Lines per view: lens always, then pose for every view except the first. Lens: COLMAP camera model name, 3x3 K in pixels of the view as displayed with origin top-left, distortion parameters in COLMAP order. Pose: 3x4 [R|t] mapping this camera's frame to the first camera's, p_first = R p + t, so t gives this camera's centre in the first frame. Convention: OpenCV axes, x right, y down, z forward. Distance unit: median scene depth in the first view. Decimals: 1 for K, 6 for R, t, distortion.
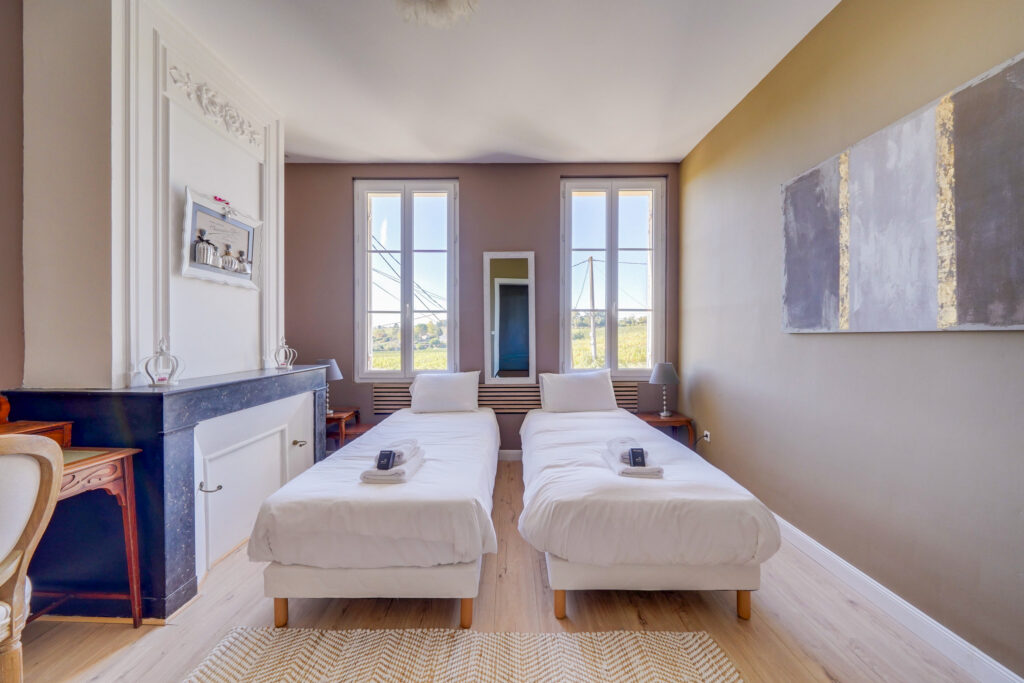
lens RADIAL K [[351.0, 0, 508.6], [0, 351.0, 336.7], [0, 0, 1]] dist [-0.005860, -0.000237]
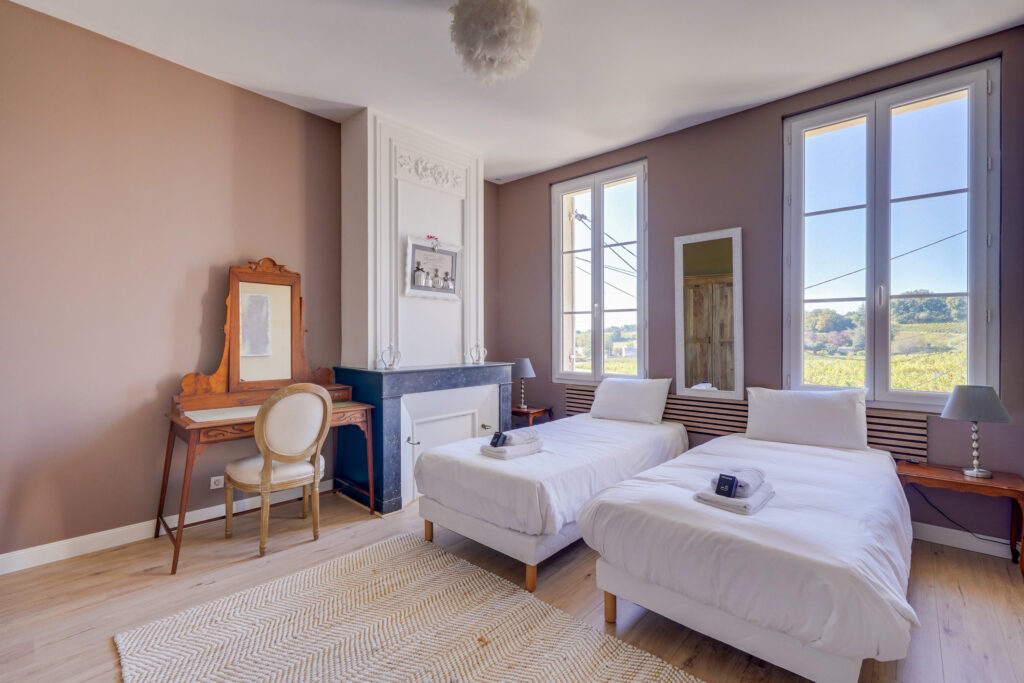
lens RADIAL K [[446.5, 0, 512.8], [0, 446.5, 339.1], [0, 0, 1]] dist [-0.000012, -0.001324]
pose [[0.747924, 0.004689, -0.663767, 0.568610], [-0.004037, 0.999989, 0.002515, 0.000475], [0.663772, 0.000799, 0.747935, -0.093633]]
